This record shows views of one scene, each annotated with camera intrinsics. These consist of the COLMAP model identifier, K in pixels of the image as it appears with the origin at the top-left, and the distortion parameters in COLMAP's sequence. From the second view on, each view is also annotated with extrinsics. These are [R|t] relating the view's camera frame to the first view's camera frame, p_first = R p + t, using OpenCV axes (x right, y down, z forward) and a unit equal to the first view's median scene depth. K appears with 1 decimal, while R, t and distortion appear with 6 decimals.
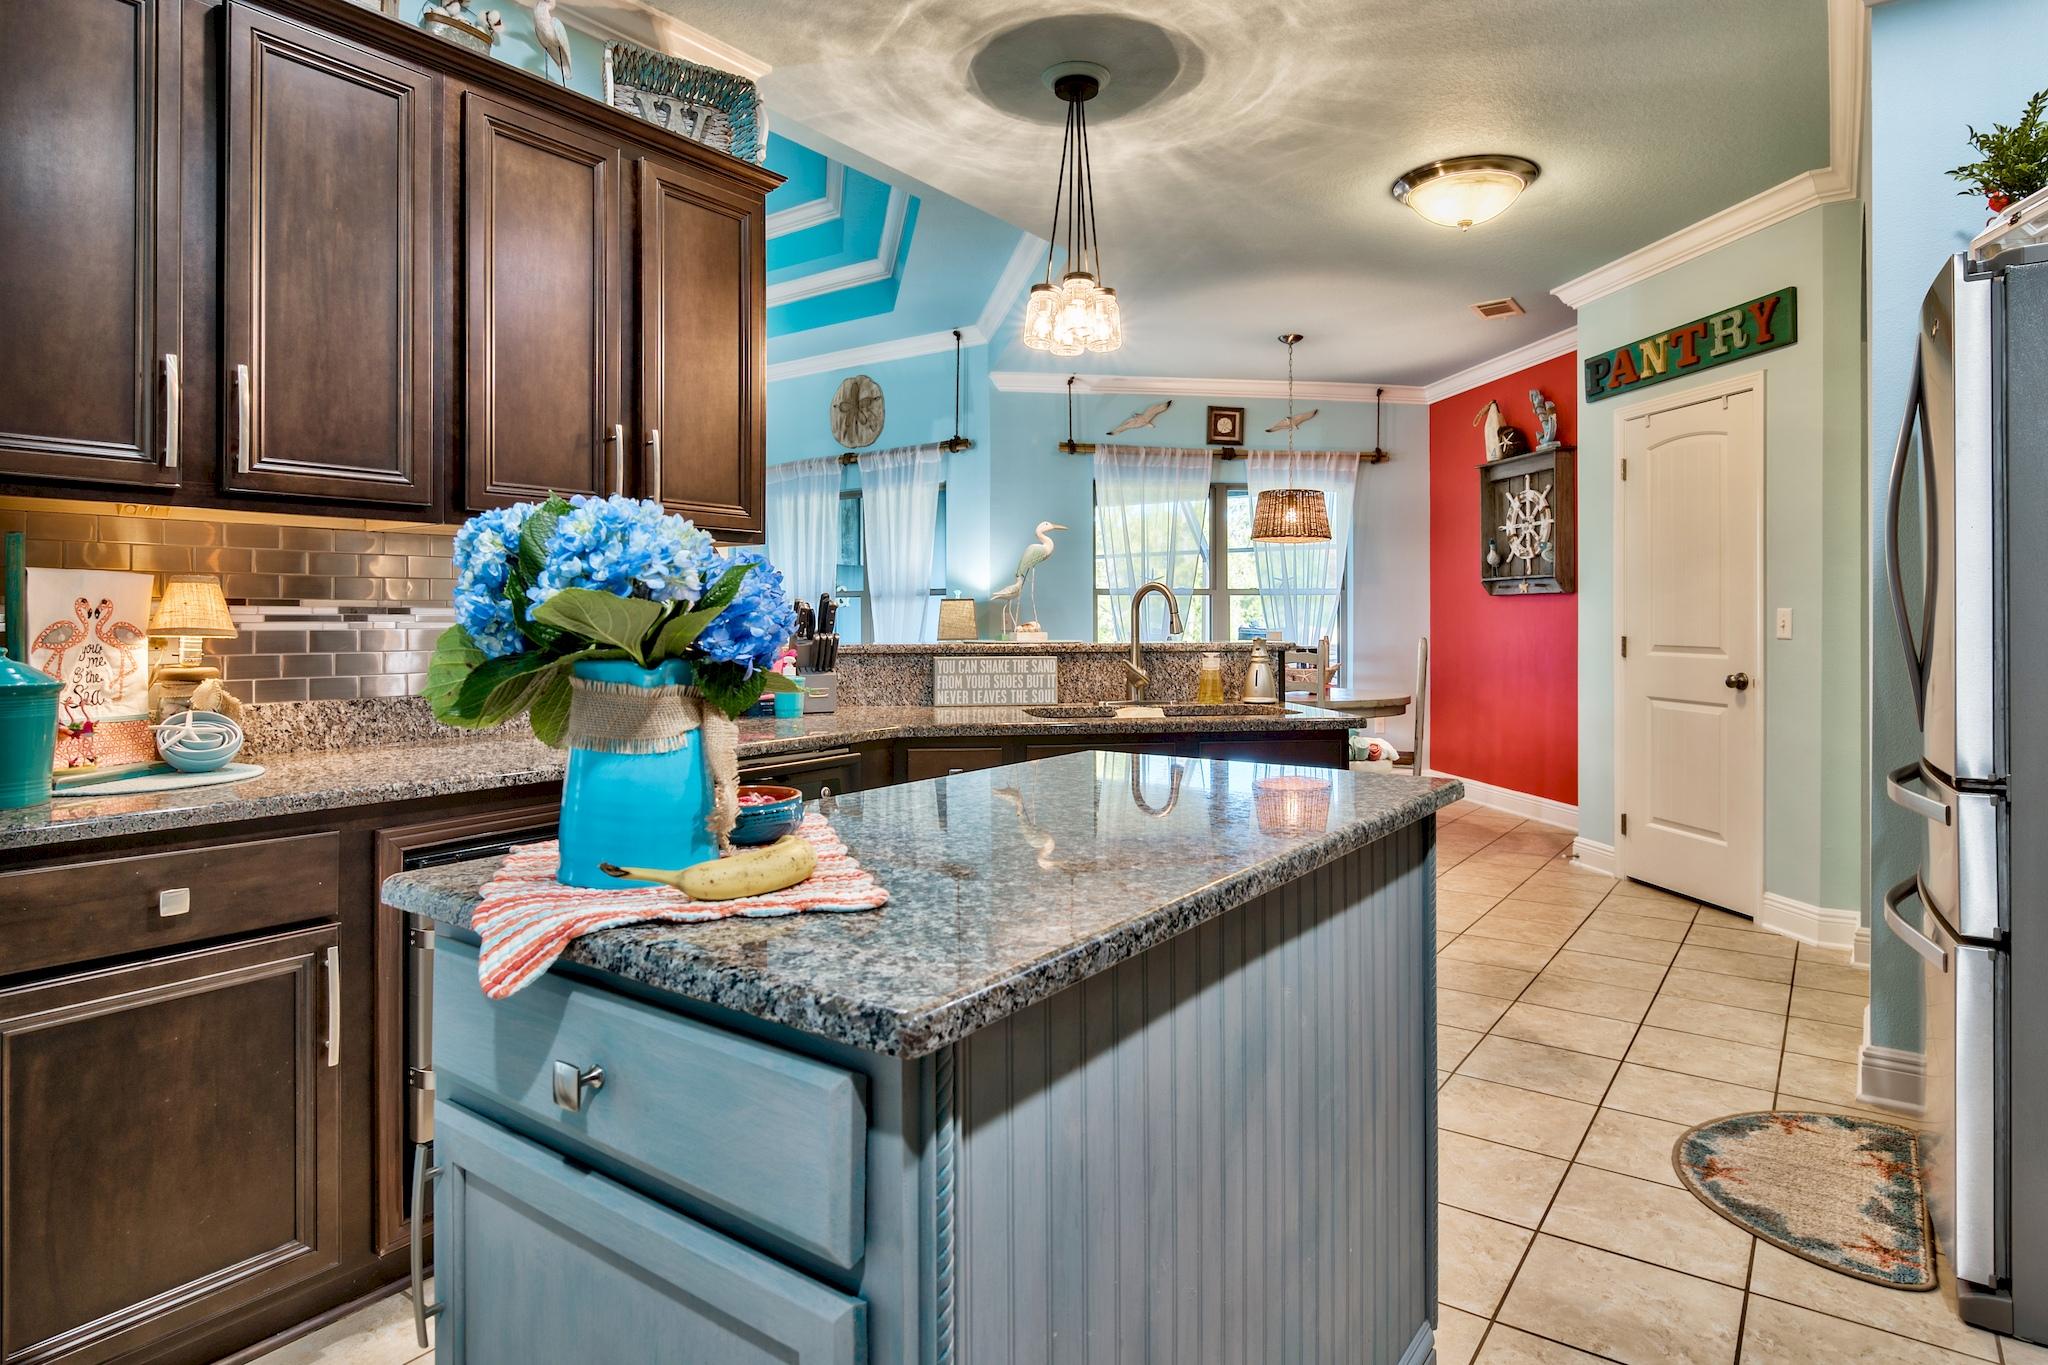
lens RADIAL K [[1152.0, 0, 1017.4], [0, 1152.0, 607.6], [0, 0, 1]] dist [0.001623, 0.000721]
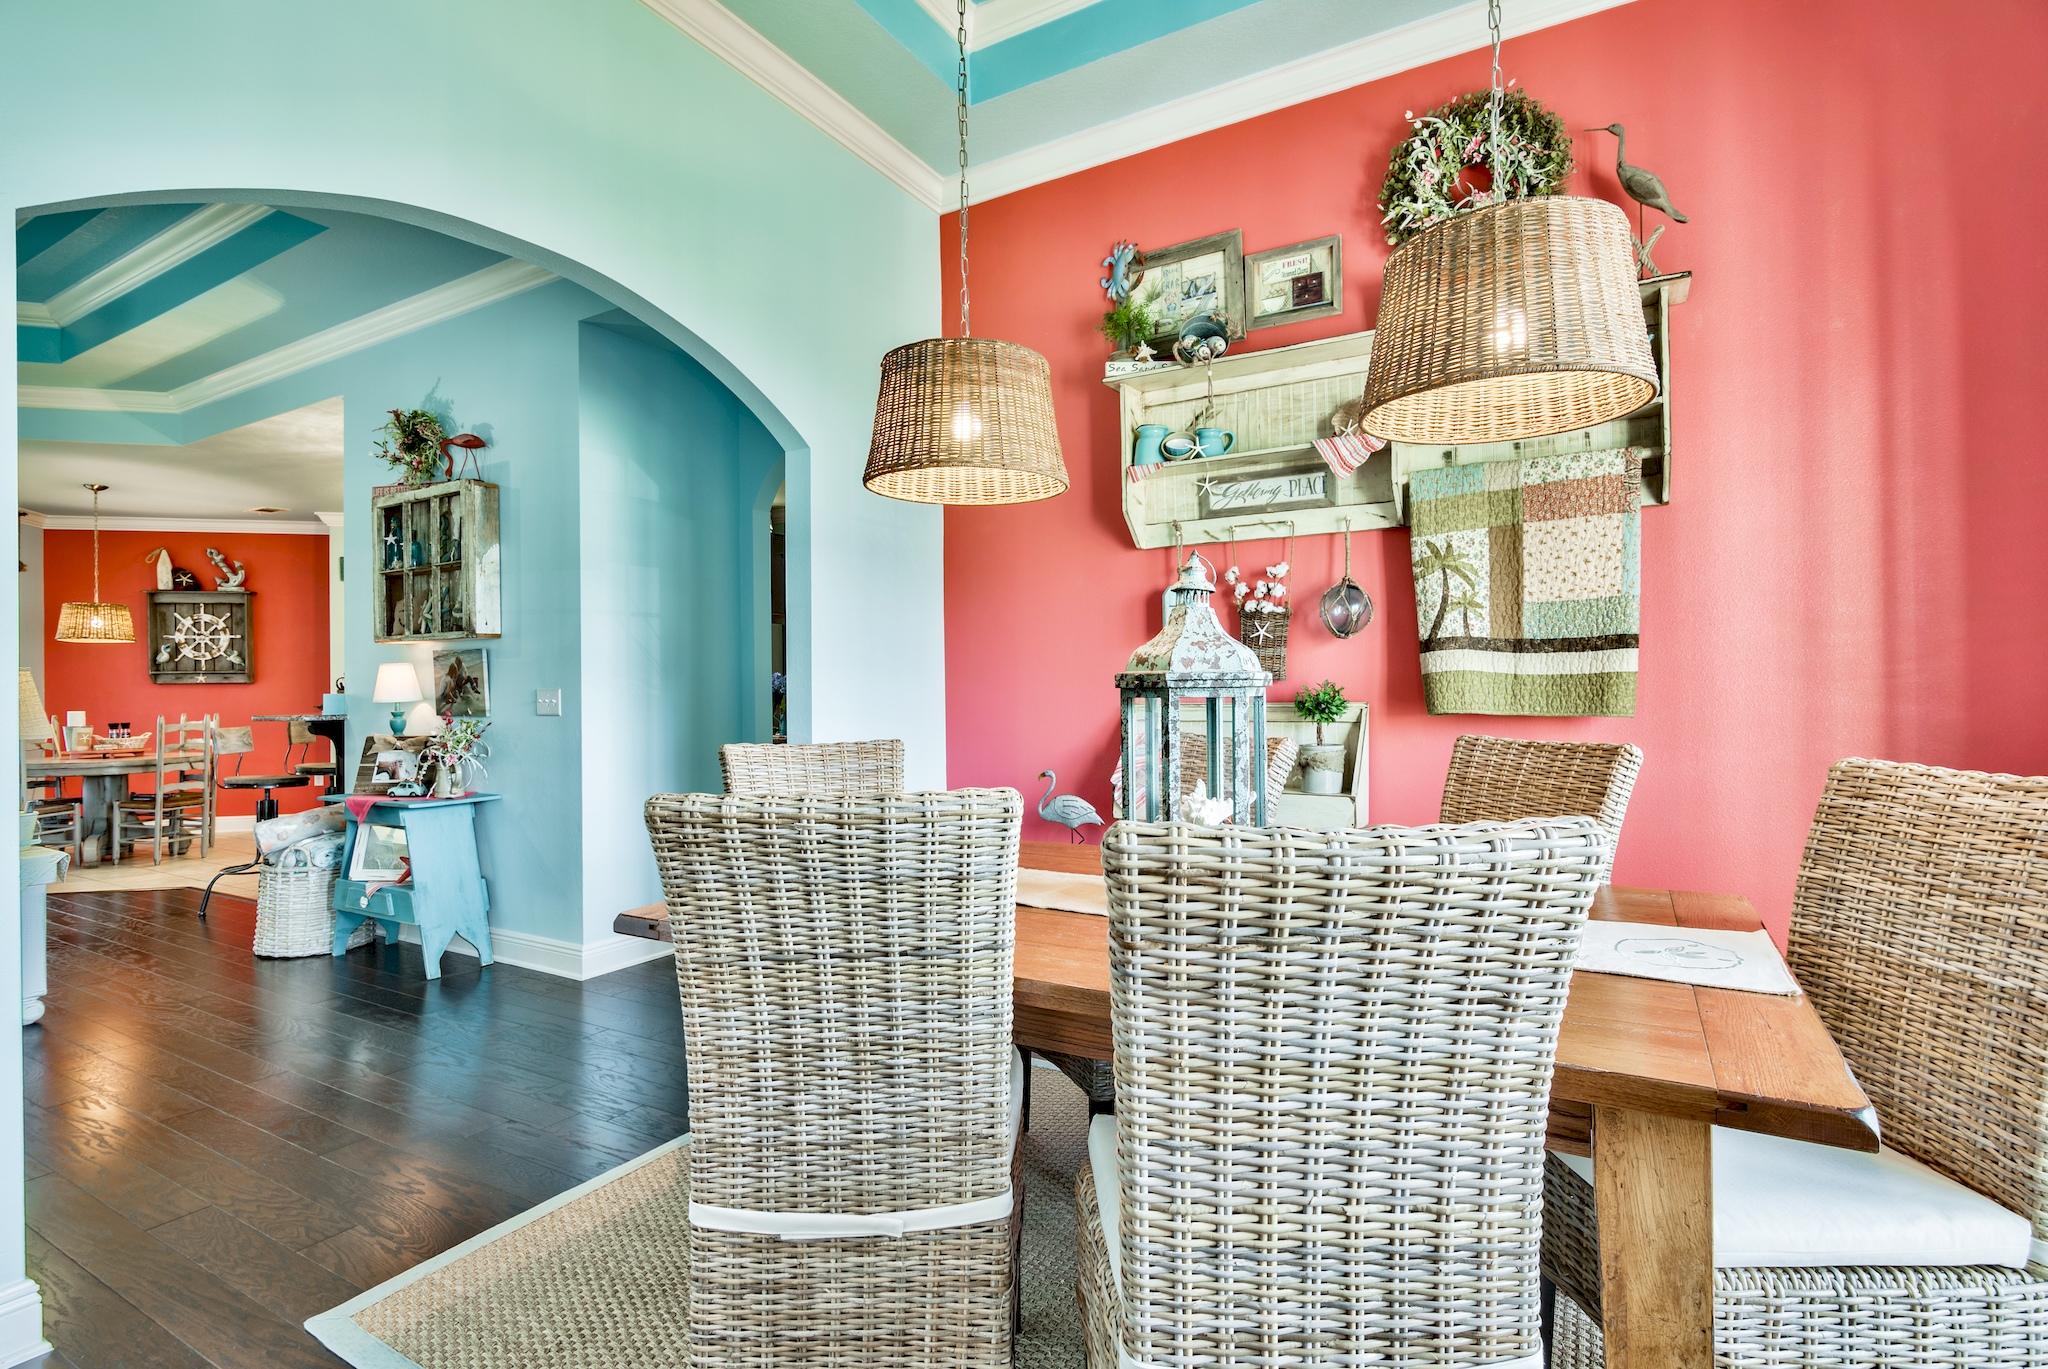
lens RADIAL K [[1014.8, 0, 1009.1], [0, 1014.8, 689.1], [0, 0, 1]] dist [-0.008372, 0.001668]
pose [[-0.082533, 0.001113, 0.996588, -0.860415], [0.000269, 0.999999, -0.001095, -0.002216], [-0.996588, 0.000177, -0.082534, 0.059724]]
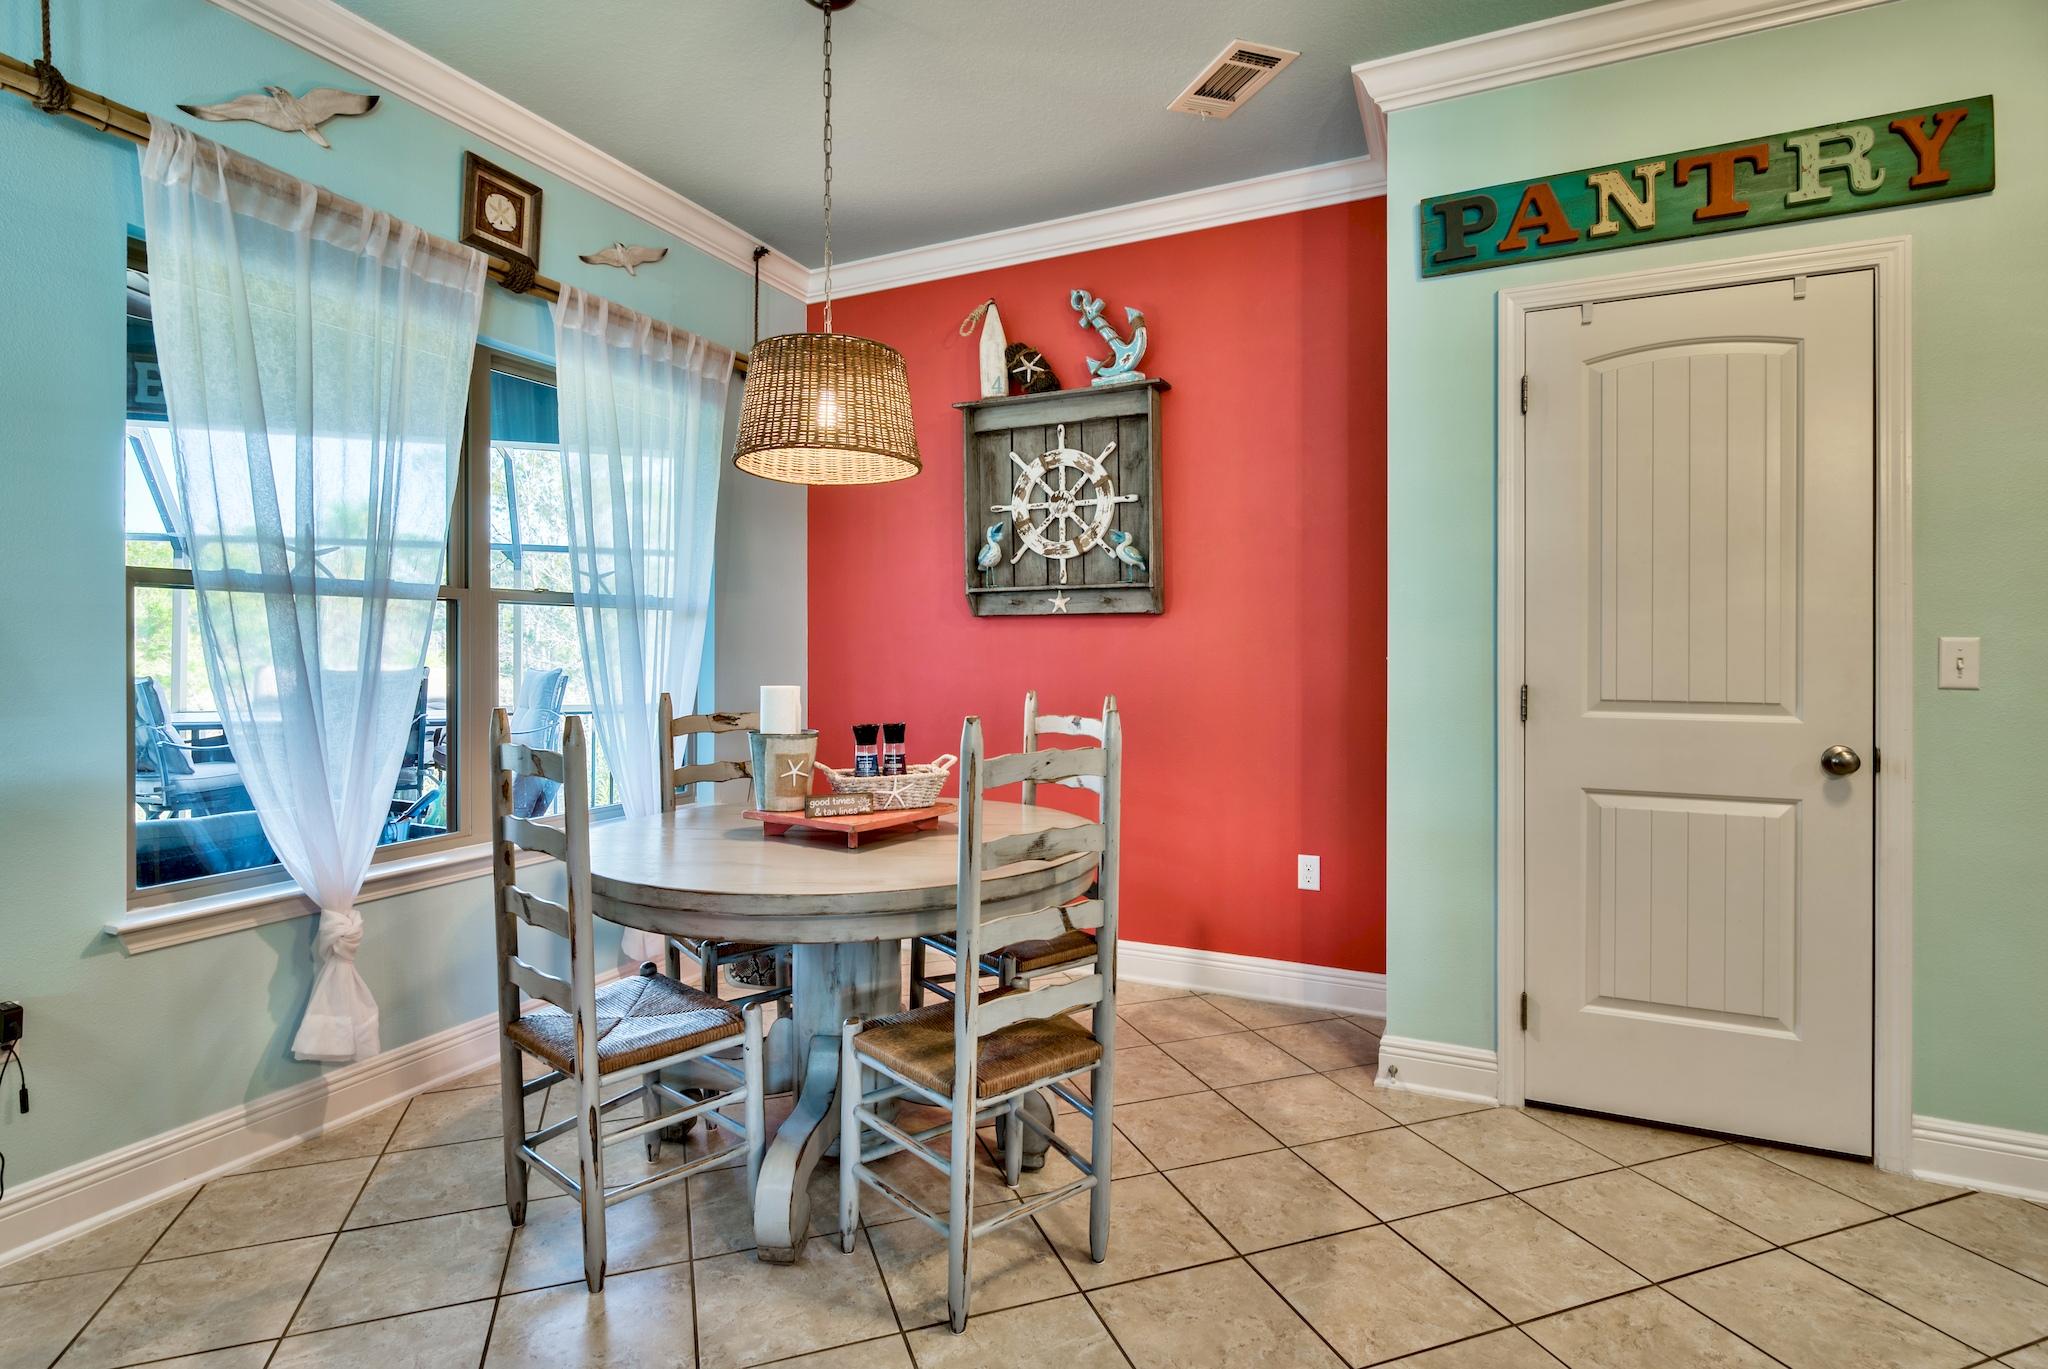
lens RADIAL K [[1014.8, 0, 1016.8], [0, 1014.8, 643.5], [0, 0, 1]] dist [-0.008372, 0.001668]
pose [[0.572294, 0.002809, 0.820044, -0.023372], [-0.005580, 0.999984, 0.000468, 0.003938], [-0.820030, -0.004843, 0.572301, 0.637168]]
